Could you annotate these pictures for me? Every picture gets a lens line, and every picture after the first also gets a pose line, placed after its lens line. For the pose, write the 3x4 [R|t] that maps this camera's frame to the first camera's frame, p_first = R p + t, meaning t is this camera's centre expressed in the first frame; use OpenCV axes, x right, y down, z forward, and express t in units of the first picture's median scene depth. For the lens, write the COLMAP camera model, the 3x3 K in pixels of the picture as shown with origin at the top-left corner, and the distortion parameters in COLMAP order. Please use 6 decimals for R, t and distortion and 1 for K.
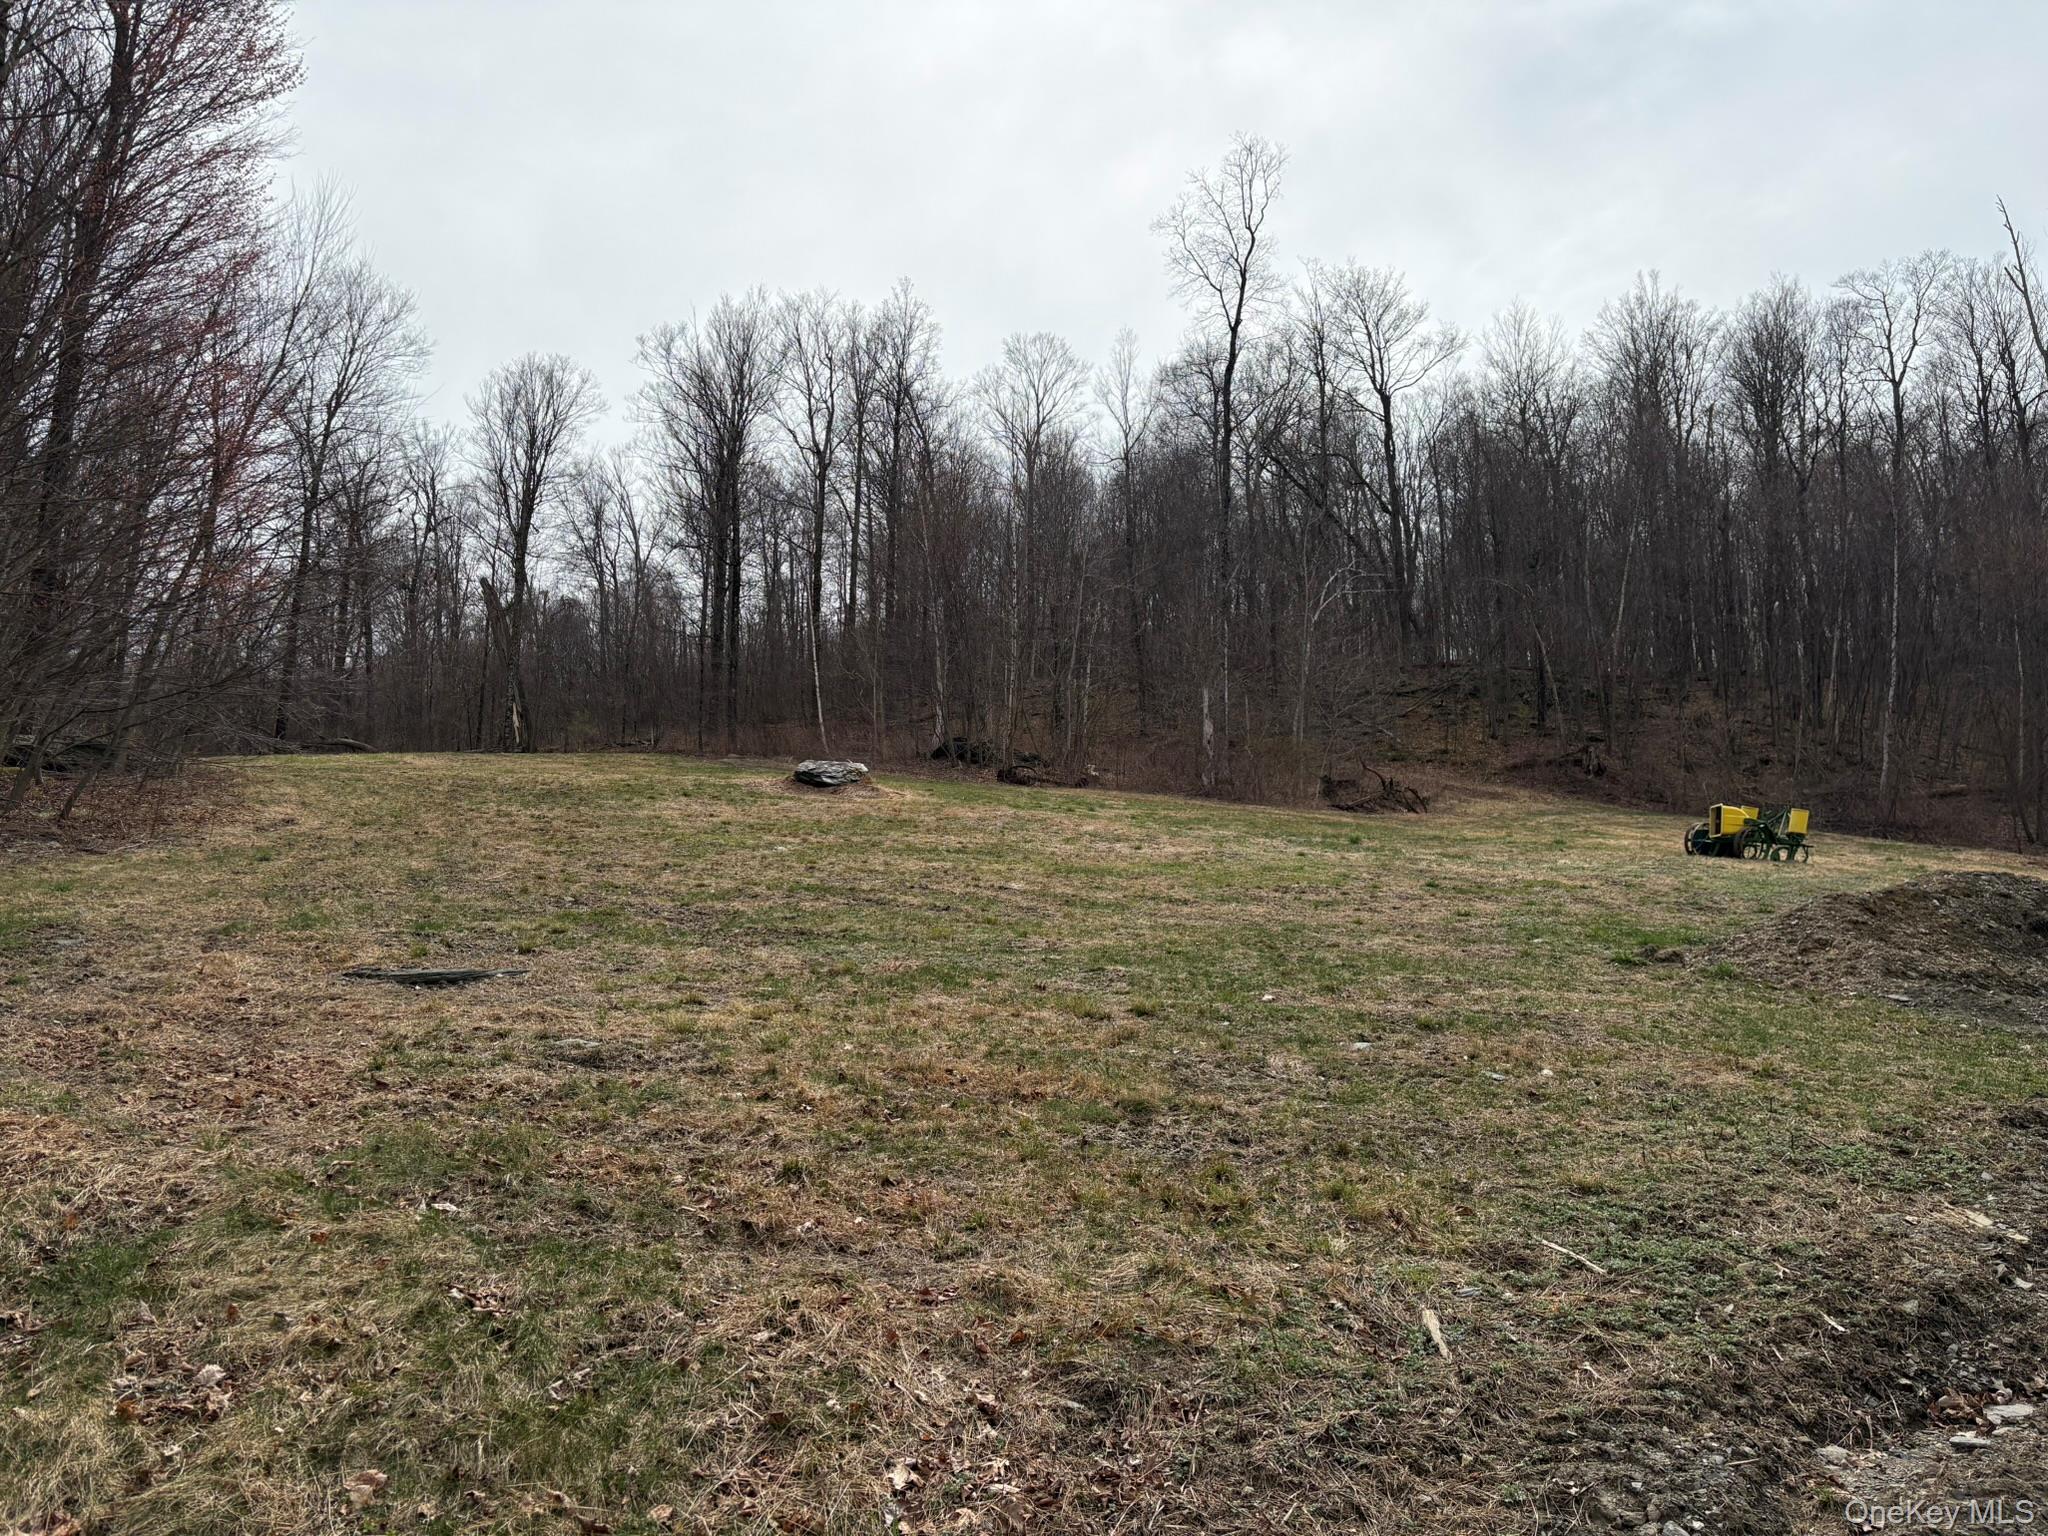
lens RADIAL K [[1523.4, 0, 1019.7], [0, 1523.4, 782.7], [0, 0, 1]] dist [-0.000367, -0.009801]
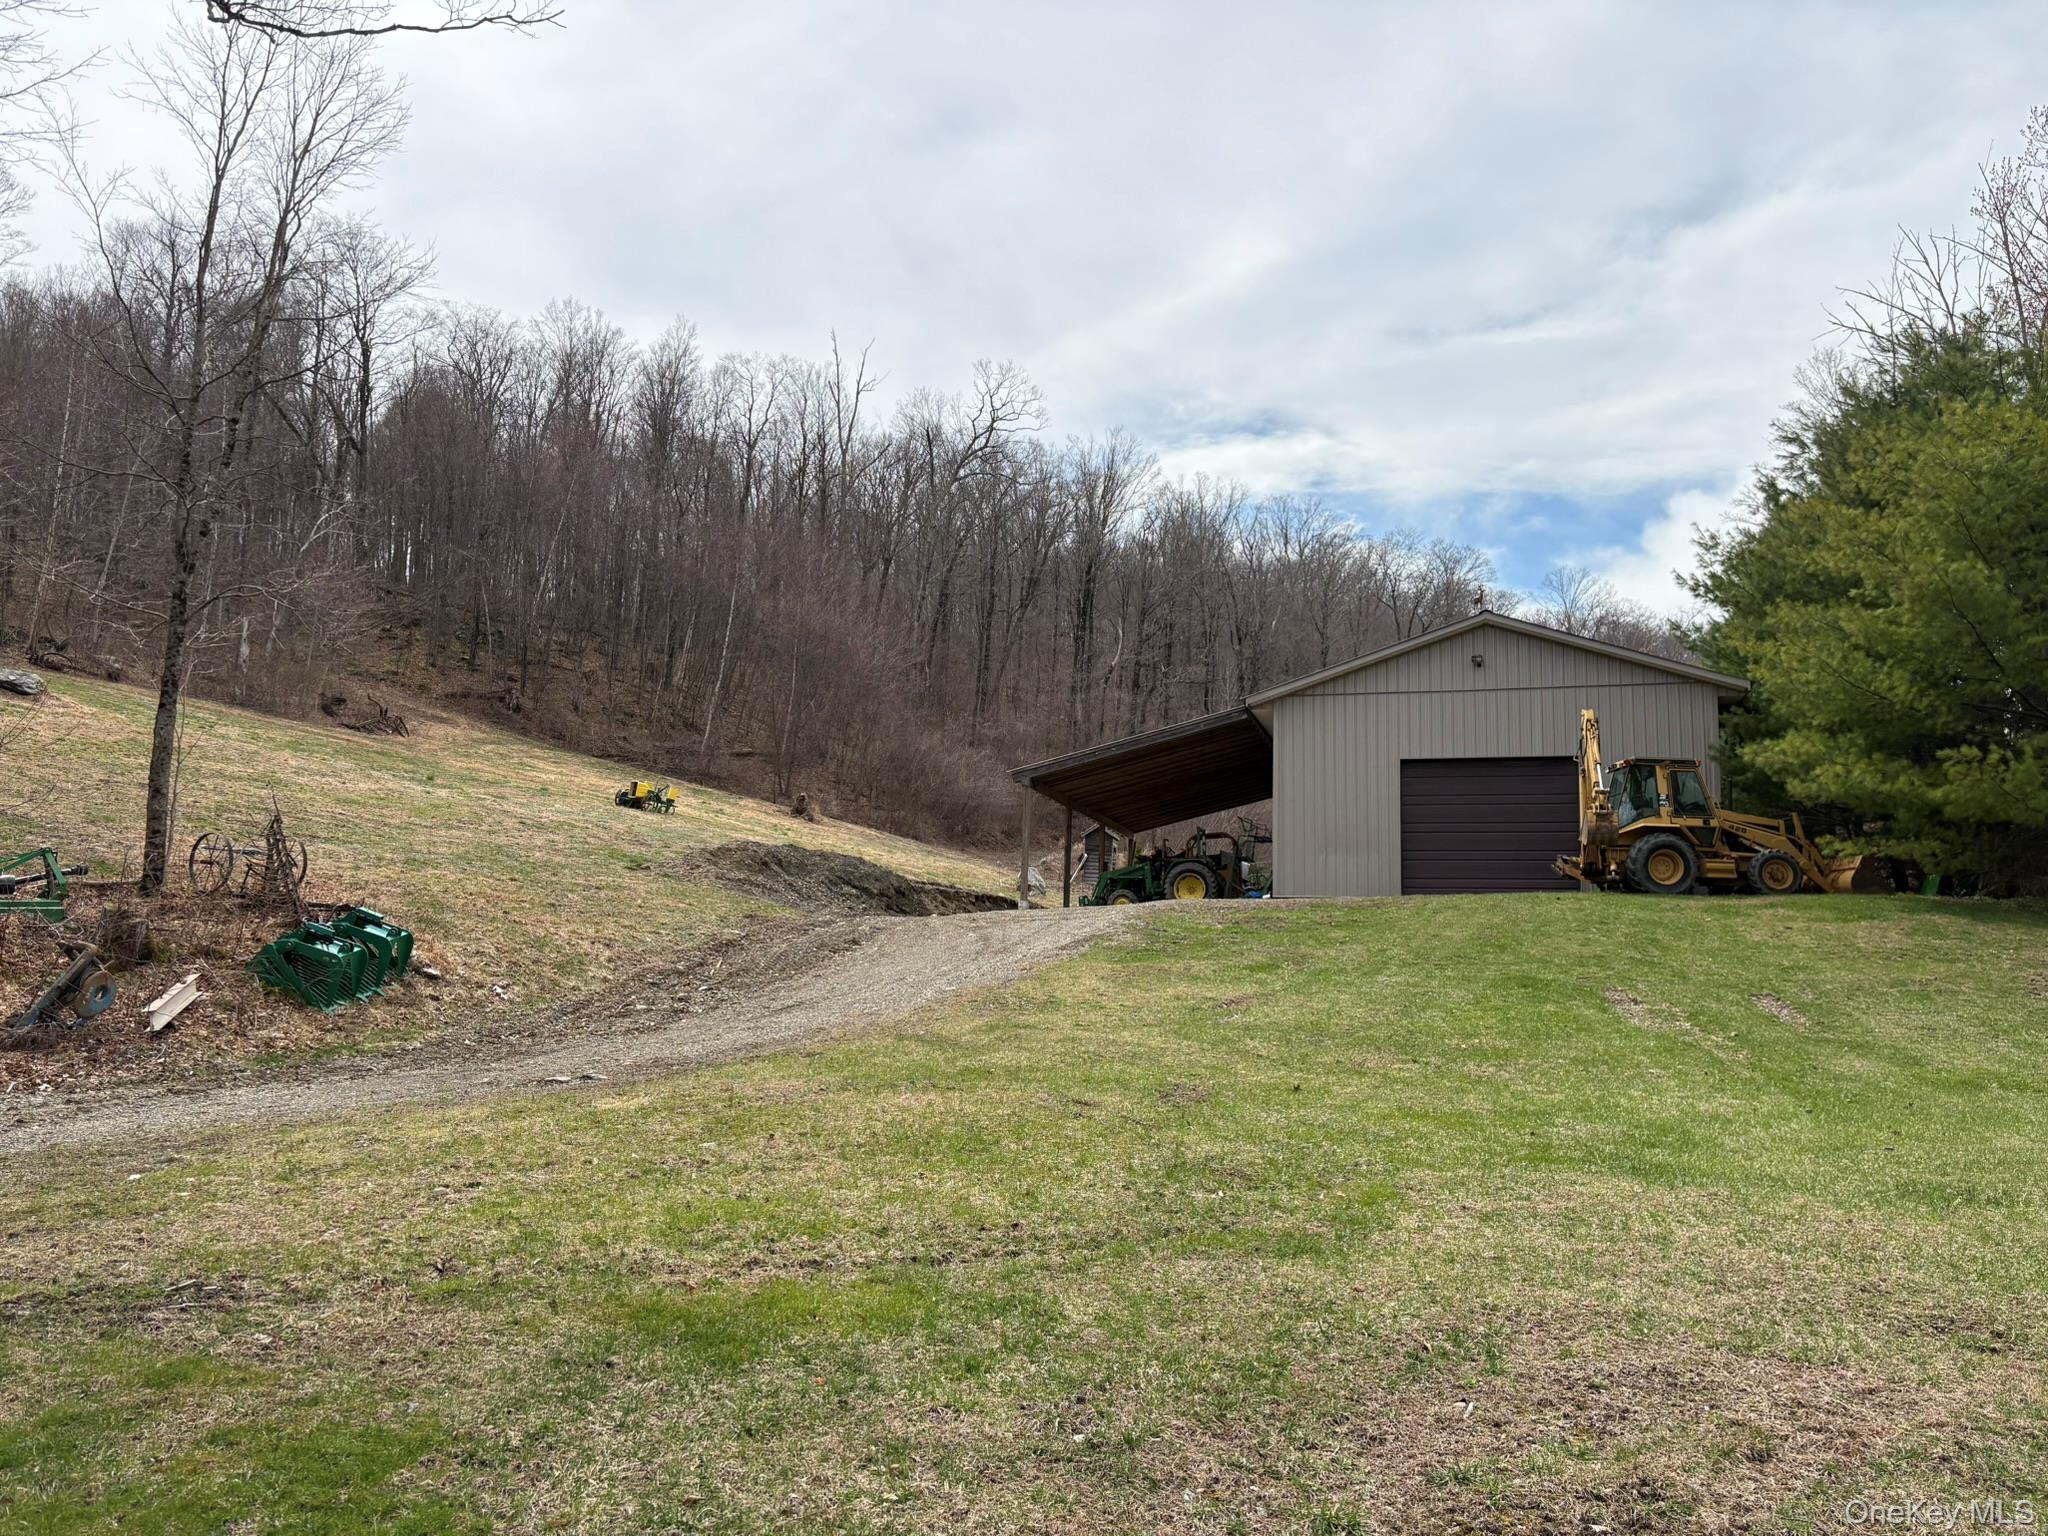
lens RADIAL K [[1523.4, 0, 1019.6], [0, 1523.4, 770.3], [0, 0, 1]] dist [-0.000367, -0.009801]
pose [[0.736777, 0.097338, 0.669092, -0.197539], [-0.145021, 0.989303, 0.015771, -0.042270], [-0.660400, -0.108652, 0.743012, -0.310160]]
